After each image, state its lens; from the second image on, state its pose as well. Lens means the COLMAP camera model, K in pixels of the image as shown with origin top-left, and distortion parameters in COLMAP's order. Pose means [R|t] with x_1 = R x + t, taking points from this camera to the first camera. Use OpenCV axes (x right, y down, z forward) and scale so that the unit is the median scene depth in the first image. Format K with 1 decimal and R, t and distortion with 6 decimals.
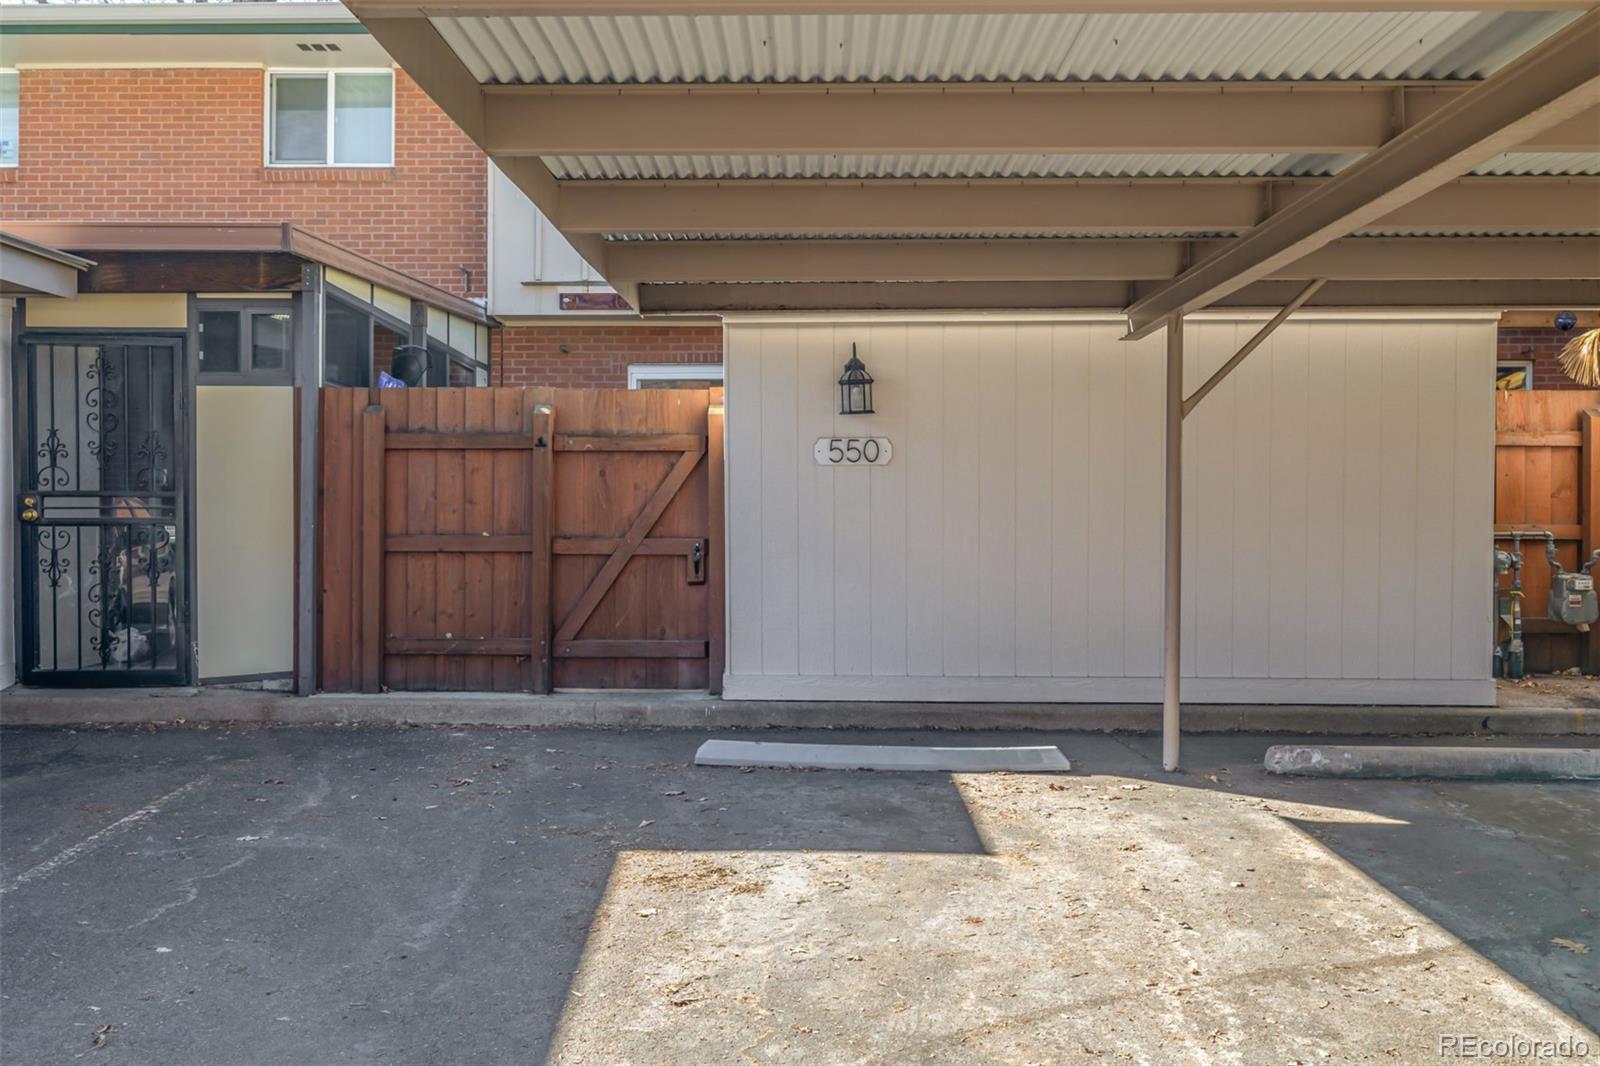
lens RADIAL K [[1421.4, 0, 797.0], [0, 1421.4, 525.9], [0, 0, 1]] dist [-0.003249, 0.007778]
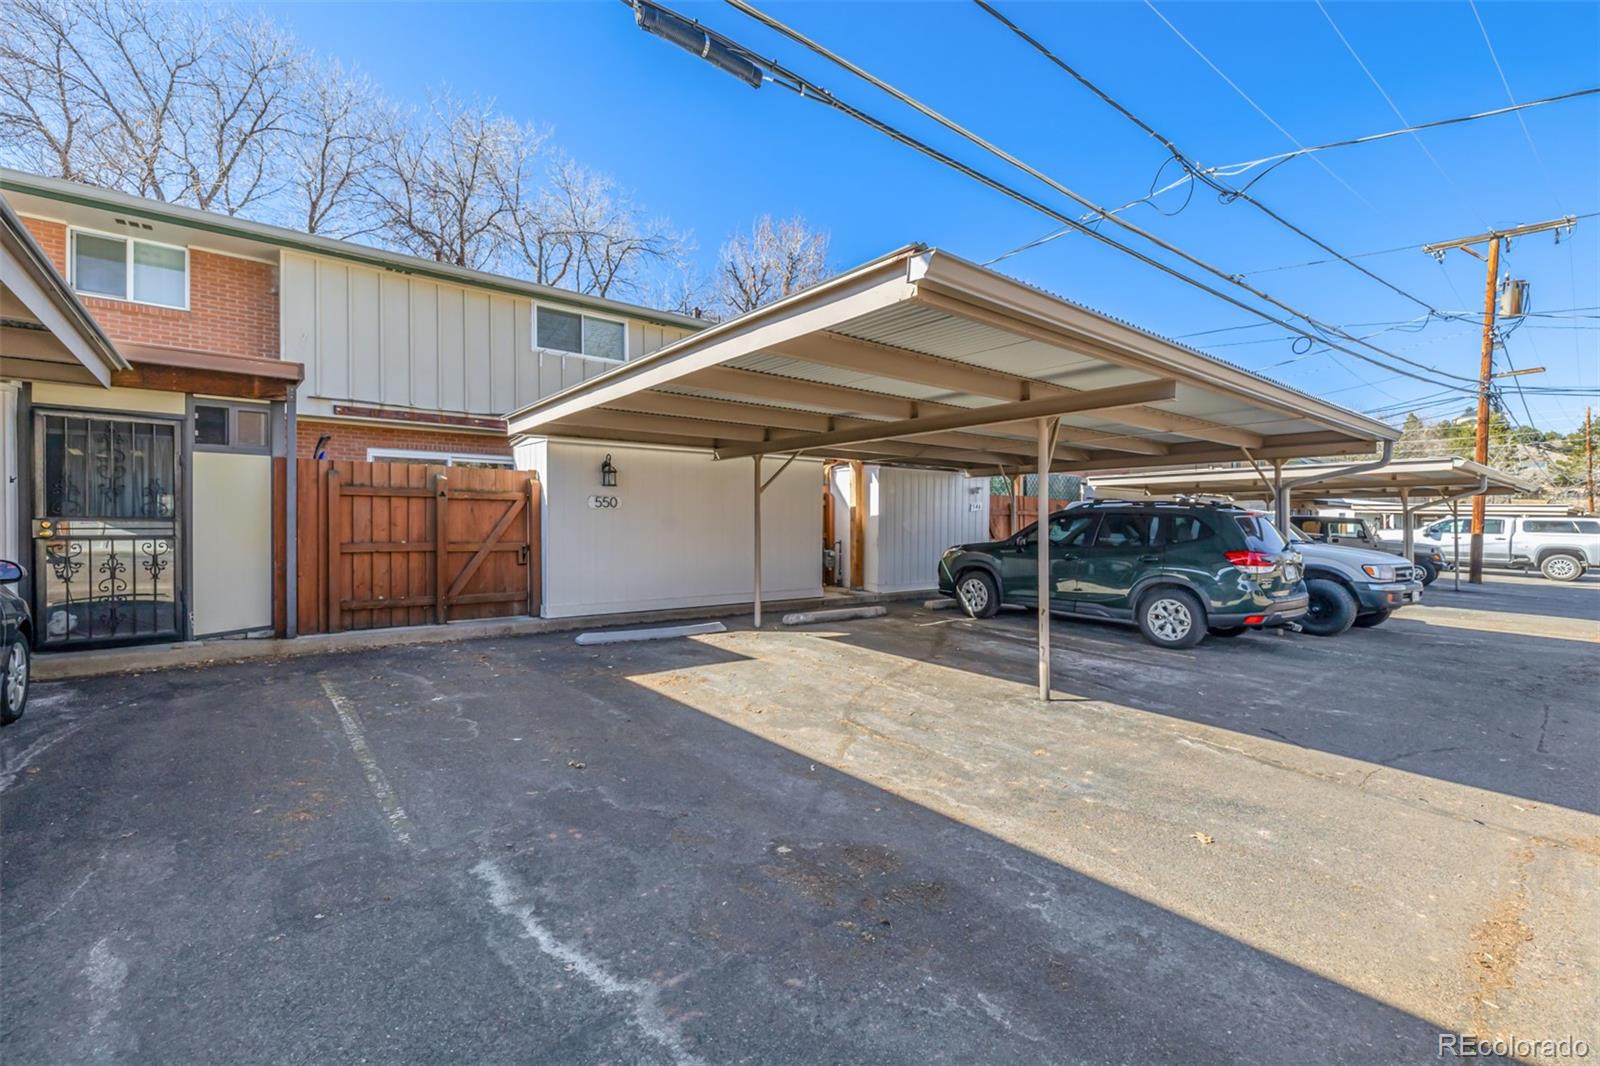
lens RADIAL K [[692.8, 0, 799.9], [0, 692.8, 529.4], [0, 0, 1]] dist [-0.000541, -0.000131]
pose [[0.768024, -0.004108, 0.640408, -0.403559], [0.008545, 0.999956, -0.003833, -0.002994], [-0.640364, 0.008415, 0.768025, -0.031571]]
